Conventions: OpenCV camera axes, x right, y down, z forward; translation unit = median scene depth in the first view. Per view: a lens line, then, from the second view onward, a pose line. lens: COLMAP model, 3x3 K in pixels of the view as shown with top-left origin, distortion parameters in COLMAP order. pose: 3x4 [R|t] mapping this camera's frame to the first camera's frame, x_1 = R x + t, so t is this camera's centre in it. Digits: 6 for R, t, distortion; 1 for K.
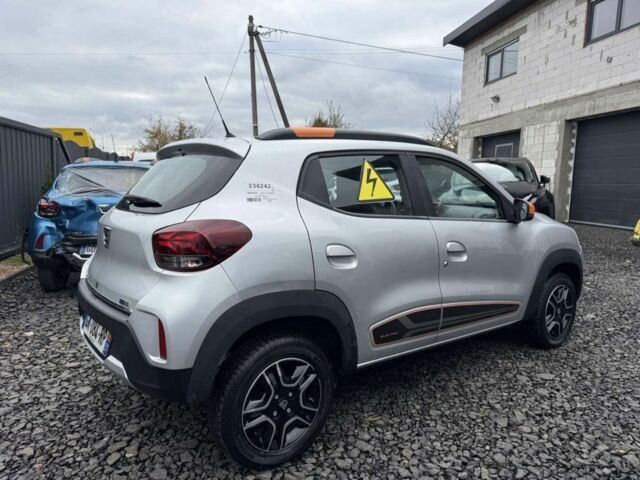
lens RADIAL K [[448.8, 0, 320.0], [0, 448.8, 240.0], [0, 0, 1]] dist [-0.004324, -0.008148]
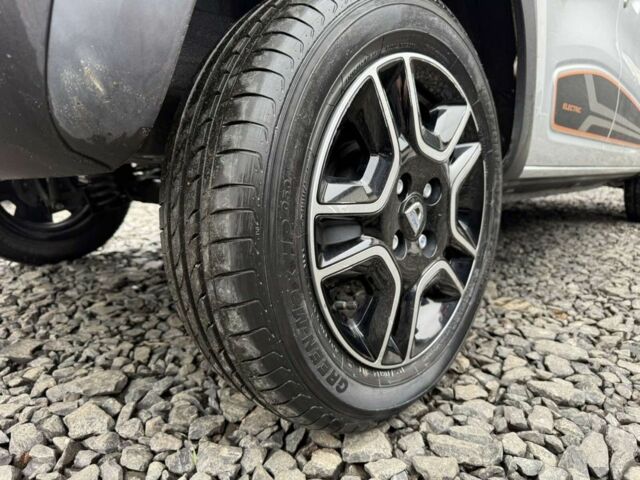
lens RADIAL K [[448.8, 0, 320.0], [0, 448.8, 240.0], [0, 0, 1]] dist [-0.004324, -0.008148]
pose [[0.983962, -0.031294, 0.175614, -0.193789], [0.022258, 0.998336, 0.053190, 0.353464], [-0.176986, -0.048428, 0.983021, 0.684426]]
